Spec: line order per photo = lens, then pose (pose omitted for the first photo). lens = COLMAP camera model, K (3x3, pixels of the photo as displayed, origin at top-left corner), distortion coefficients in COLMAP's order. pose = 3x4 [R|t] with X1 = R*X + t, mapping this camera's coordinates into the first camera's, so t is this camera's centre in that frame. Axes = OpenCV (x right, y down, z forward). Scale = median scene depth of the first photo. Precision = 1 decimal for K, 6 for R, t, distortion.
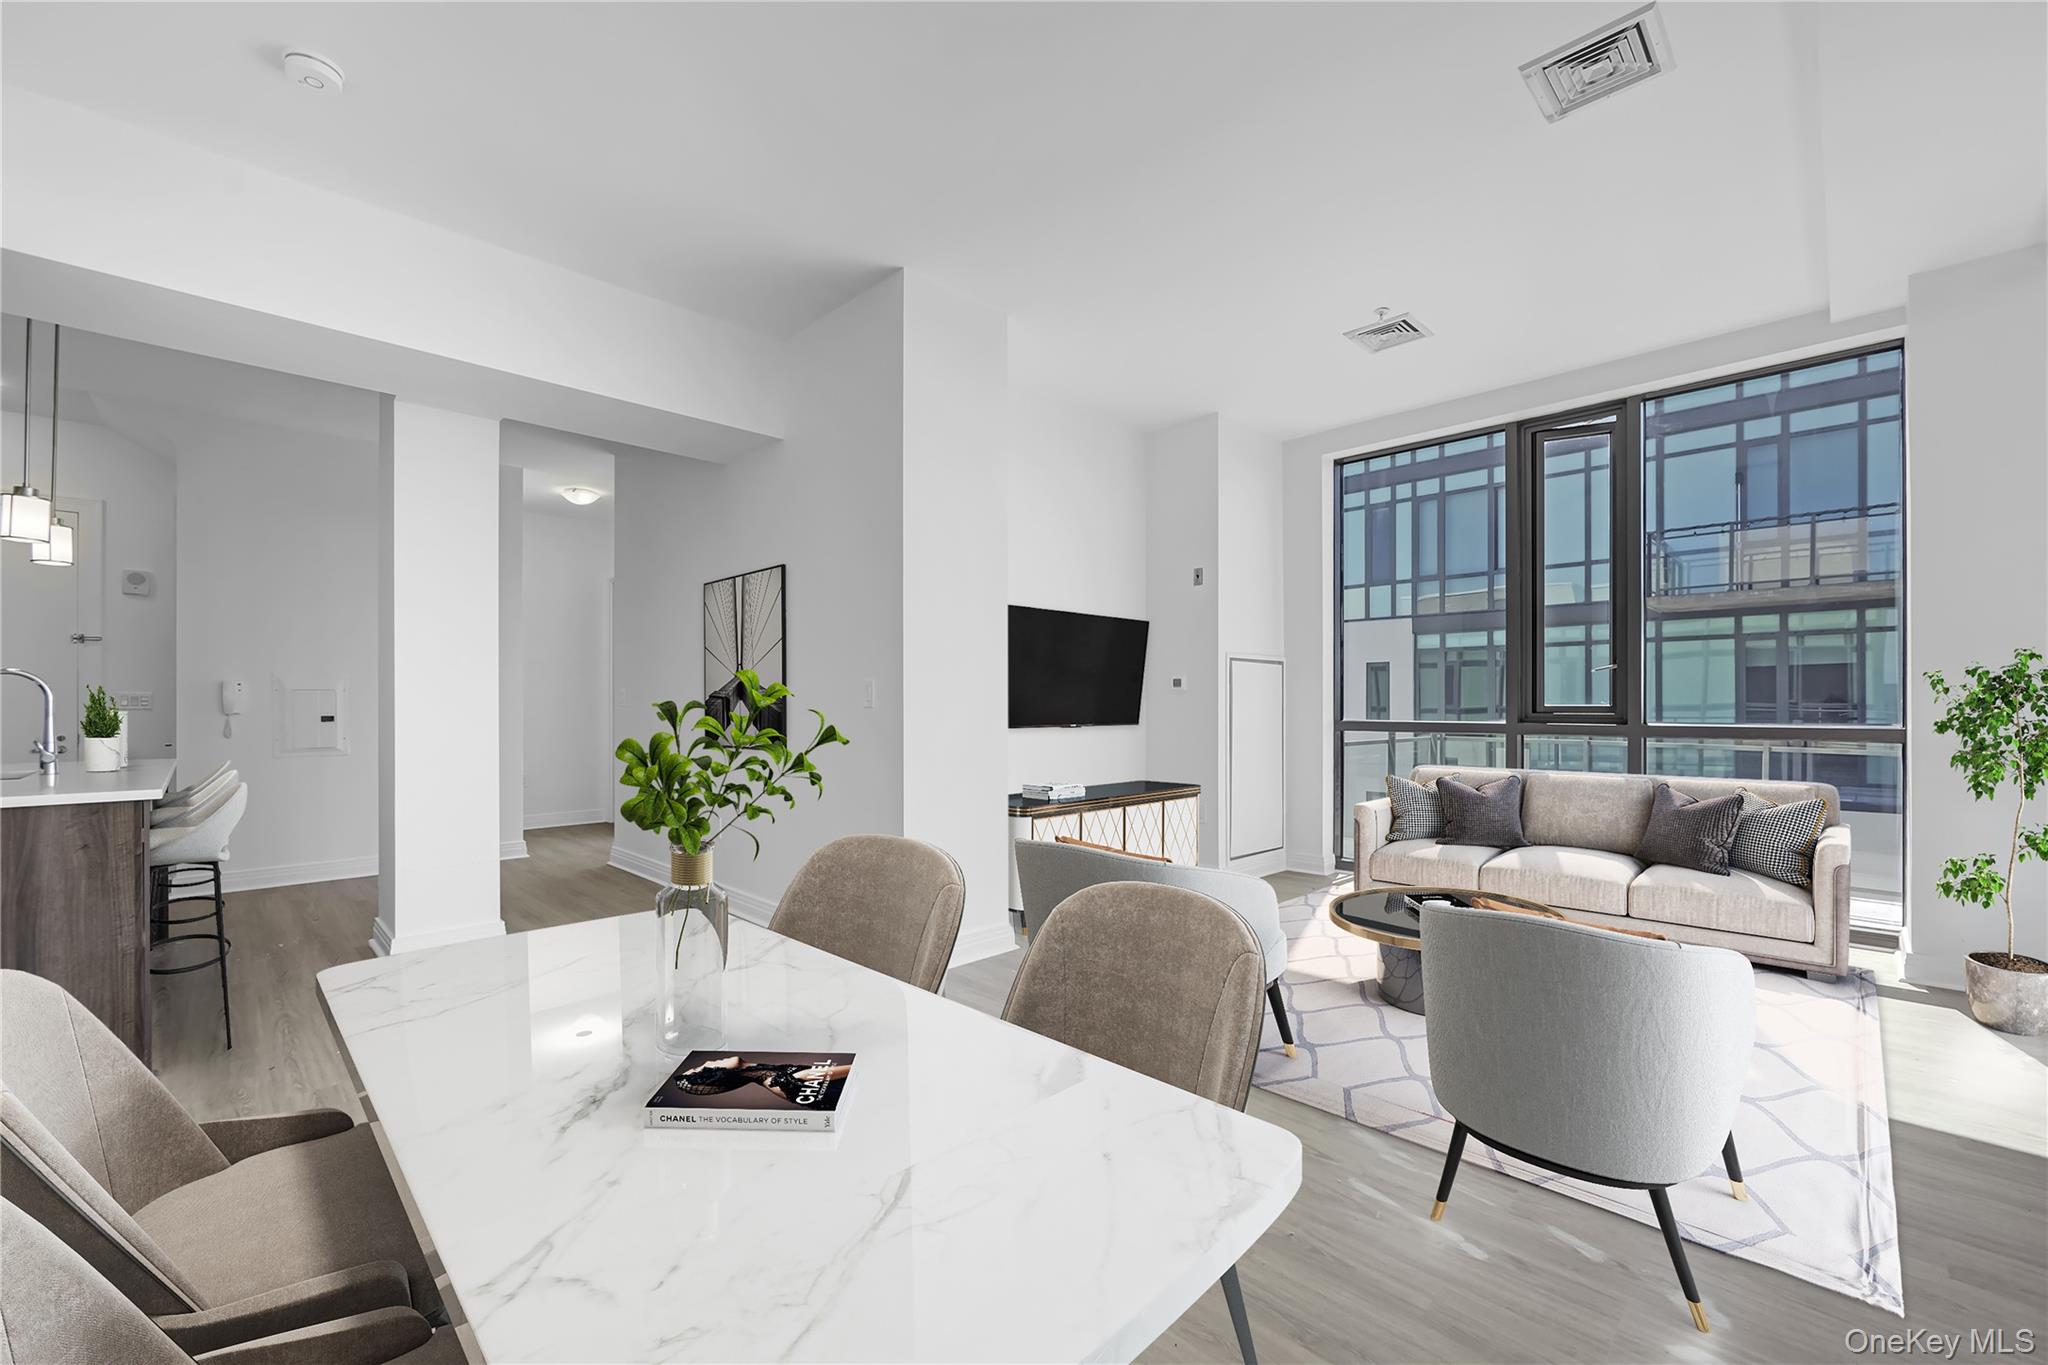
lens RADIAL K [[836.9, 0, 1034.4], [0, 836.9, 689.9], [0, 0, 1]] dist [0.054756, -0.000049]
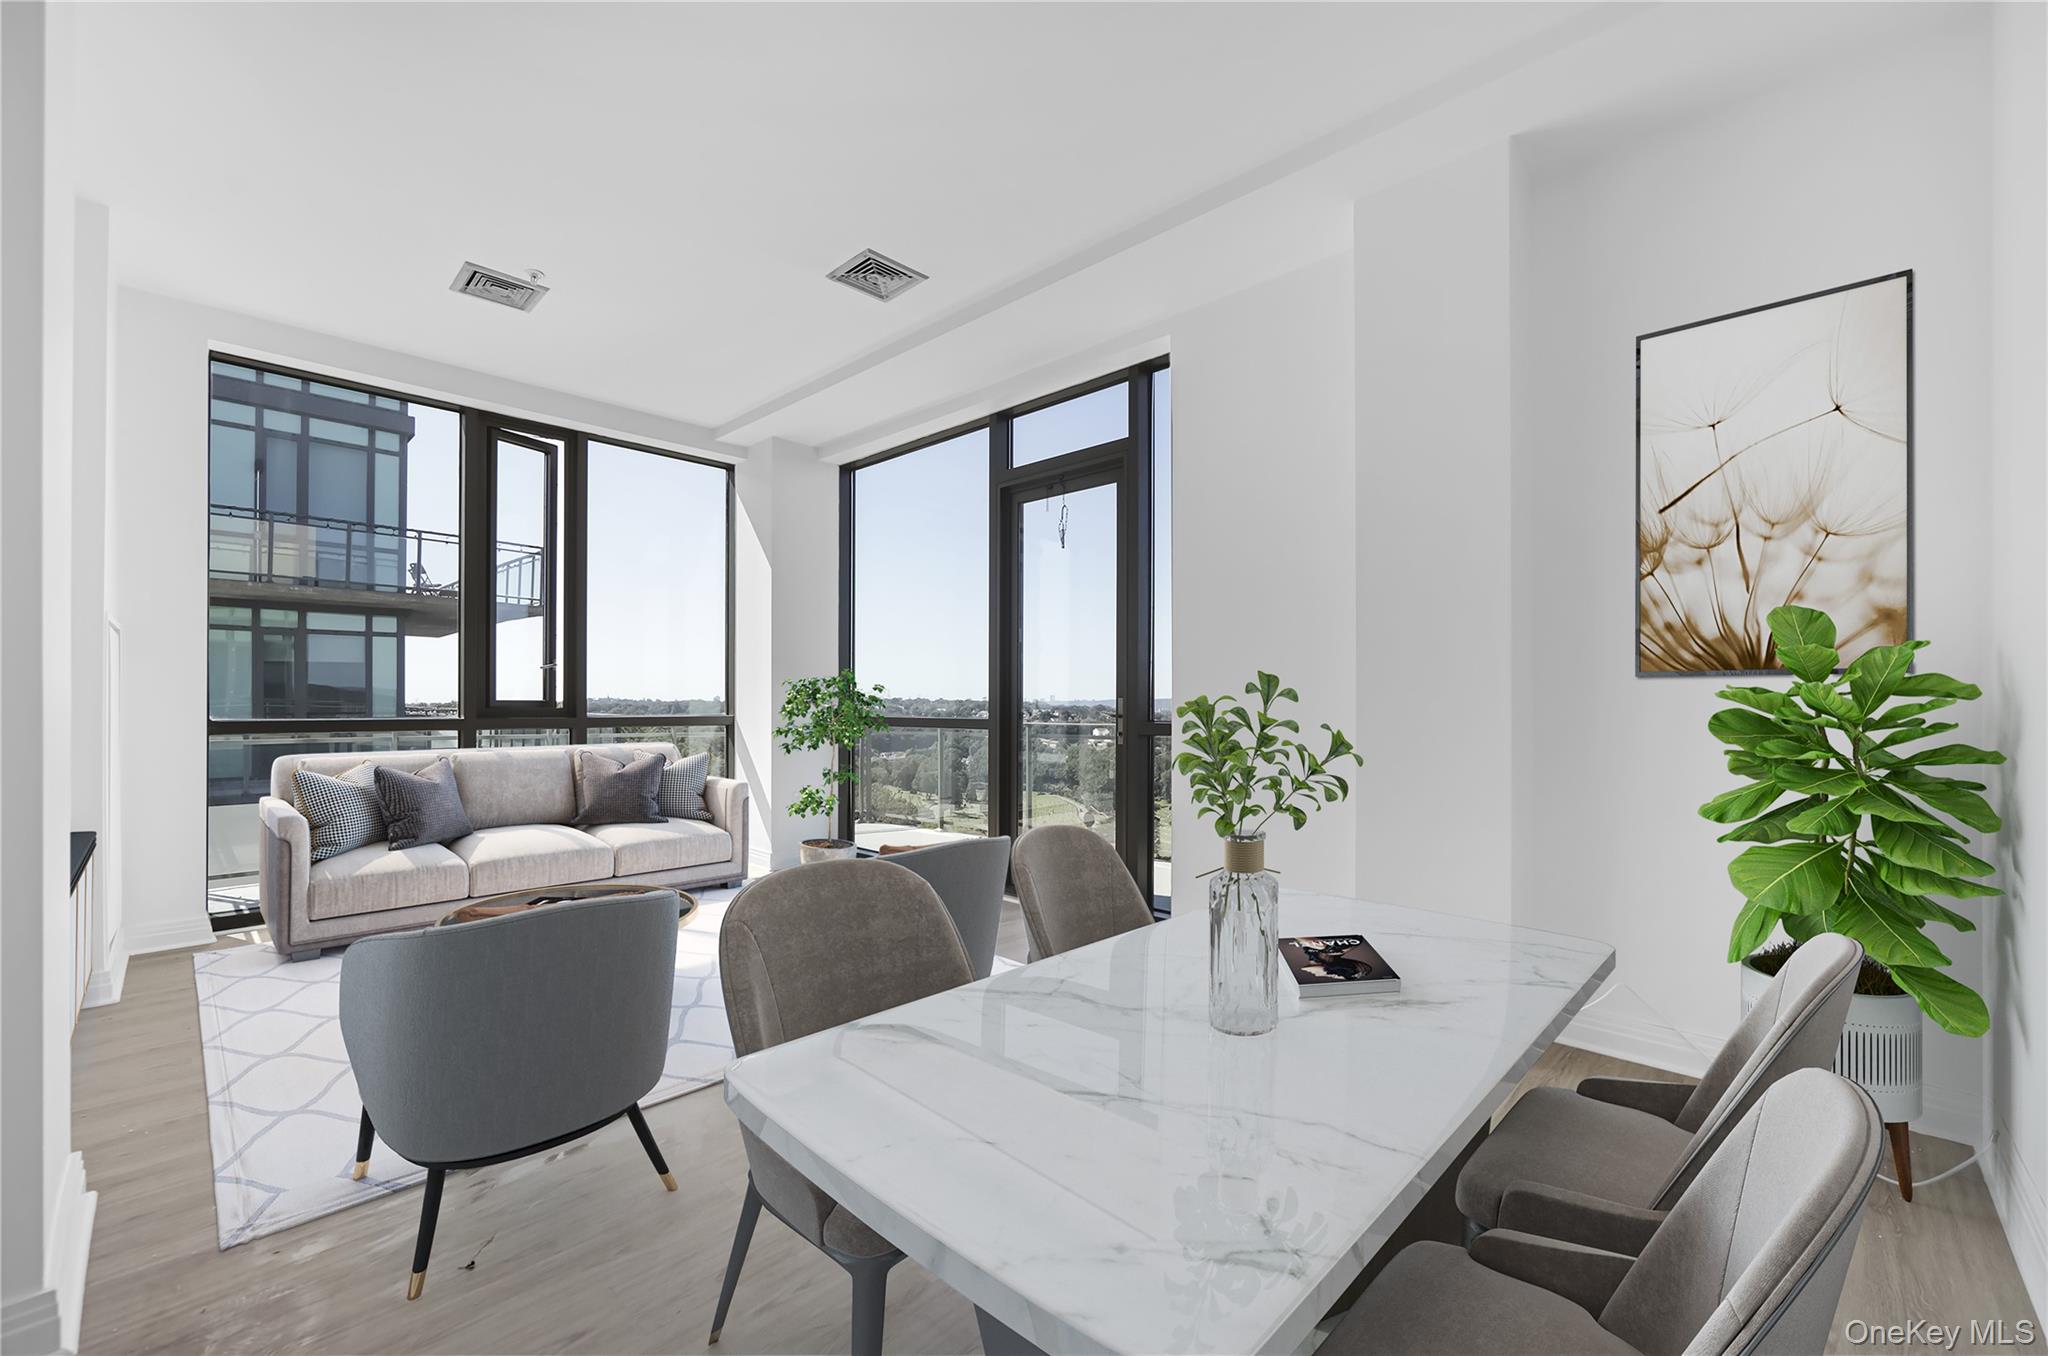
lens RADIAL K [[836.9, 0, 1034.4], [0, 836.9, 685.4], [0, 0, 1]] dist [0.054756, -0.000049]
pose [[-0.008793, 0.006165, 0.999942, -0.182785], [-0.004775, 0.999969, -0.006207, 0.002666], [-0.999950, -0.004830, -0.008763, 0.161272]]
